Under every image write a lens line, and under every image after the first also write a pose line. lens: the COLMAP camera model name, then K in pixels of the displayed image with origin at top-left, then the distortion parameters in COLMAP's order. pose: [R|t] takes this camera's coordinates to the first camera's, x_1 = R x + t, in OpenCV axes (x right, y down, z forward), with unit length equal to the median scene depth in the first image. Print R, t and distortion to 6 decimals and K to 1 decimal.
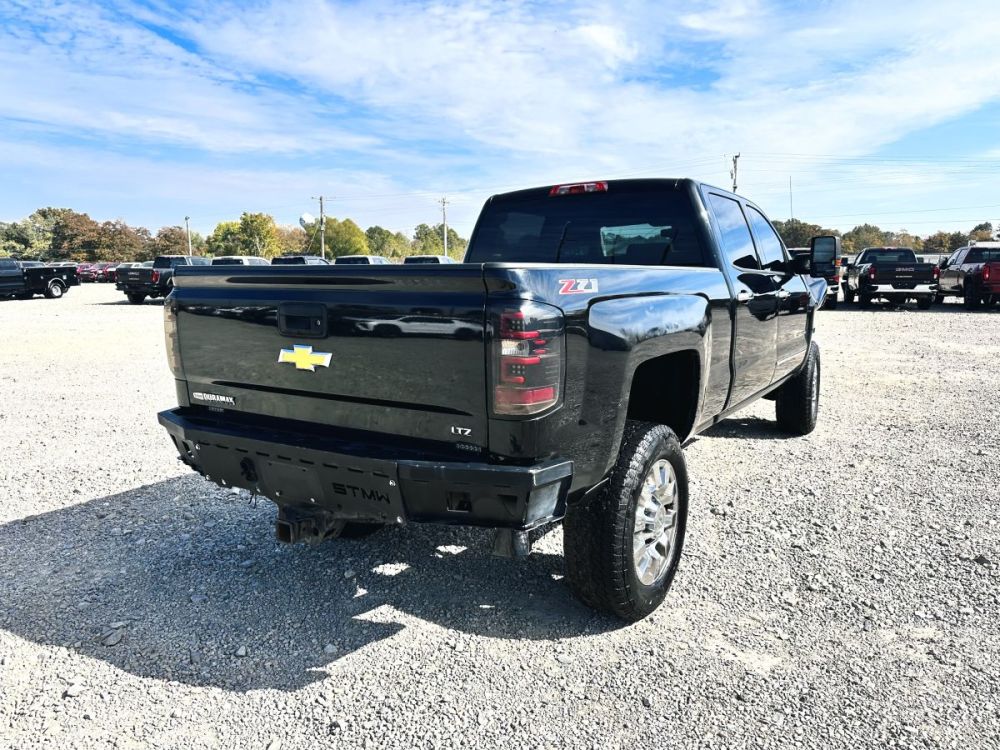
lens RADIAL K [[724.7, 0, 527.0], [0, 724.7, 372.7], [0, 0, 1]] dist [0.049548, -0.045021]
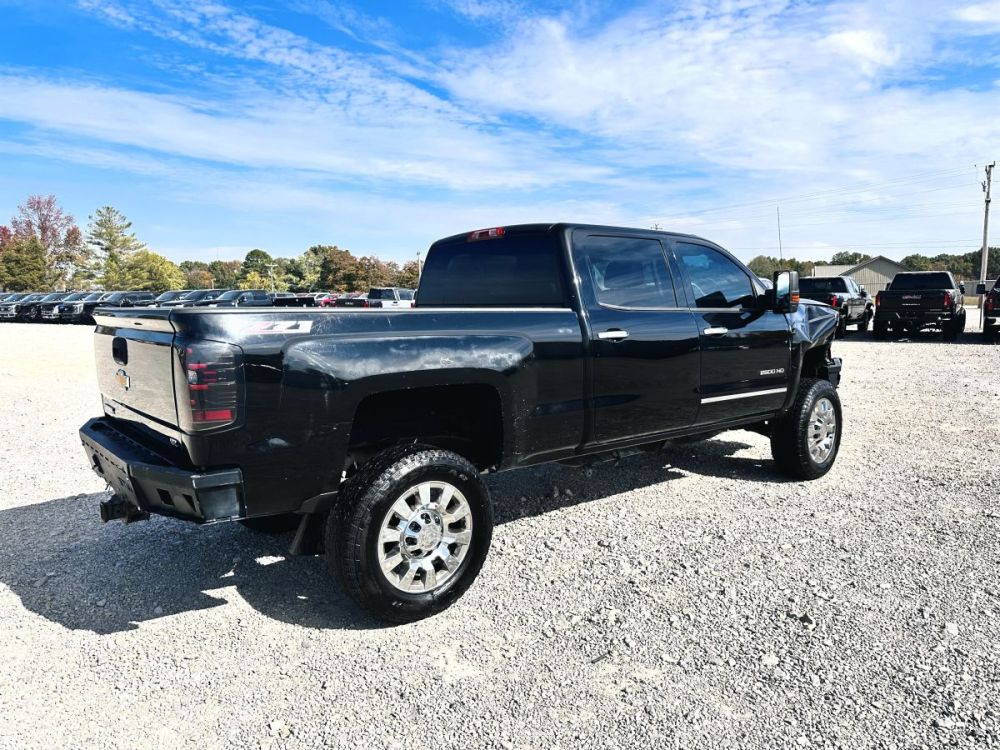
lens RADIAL K [[724.7, 0, 518.7], [0, 724.7, 391.1], [0, 0, 1]] dist [0.049548, -0.045021]
pose [[0.950183, 0.038321, -0.309328, 0.360306], [-0.041799, 0.999115, -0.004623, -0.011158], [0.308877, 0.017322, 0.950944, -0.009565]]
